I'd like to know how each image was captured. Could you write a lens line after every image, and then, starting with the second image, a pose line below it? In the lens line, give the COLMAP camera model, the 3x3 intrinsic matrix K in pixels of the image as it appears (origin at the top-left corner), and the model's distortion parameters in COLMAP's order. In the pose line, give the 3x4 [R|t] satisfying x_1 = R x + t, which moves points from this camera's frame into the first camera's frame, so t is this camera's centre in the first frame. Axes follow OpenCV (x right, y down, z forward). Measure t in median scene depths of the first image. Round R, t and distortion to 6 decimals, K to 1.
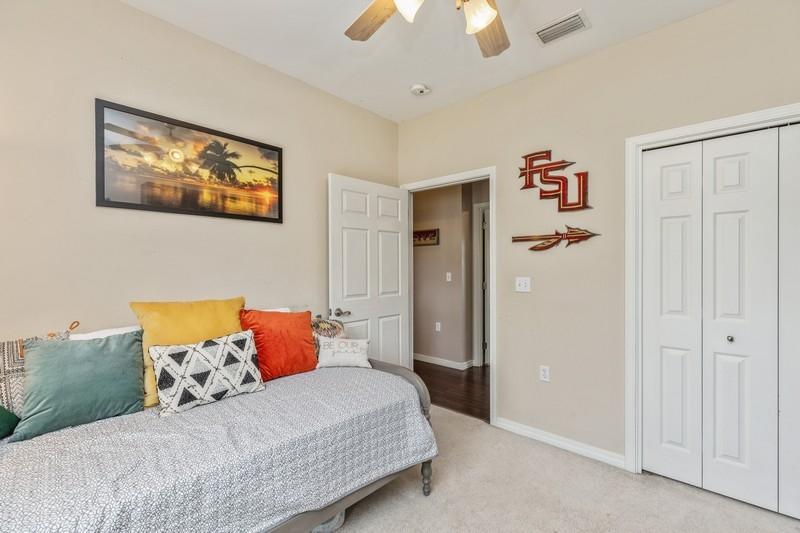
lens RADIAL K [[362.3, 0, 392.9], [0, 362.3, 268.6], [0, 0, 1]] dist [0.008485, -0.001831]
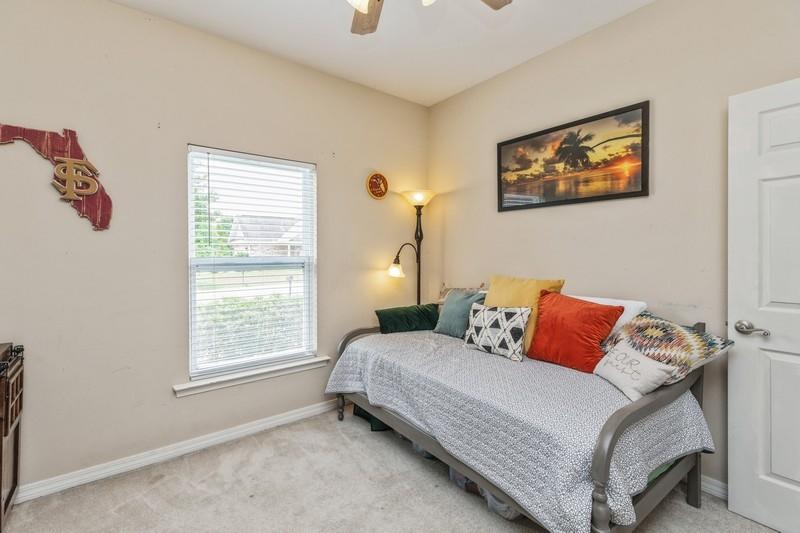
lens RADIAL K [[362.3, 0, 397.6], [0, 362.3, 261.7], [0, 0, 1]] dist [0.008485, -0.001831]
pose [[-0.156611, 0.026325, -0.987309, 0.647047], [-0.004238, 0.999618, 0.027325, 0.000622], [0.987651, 0.008464, -0.156439, 0.663316]]
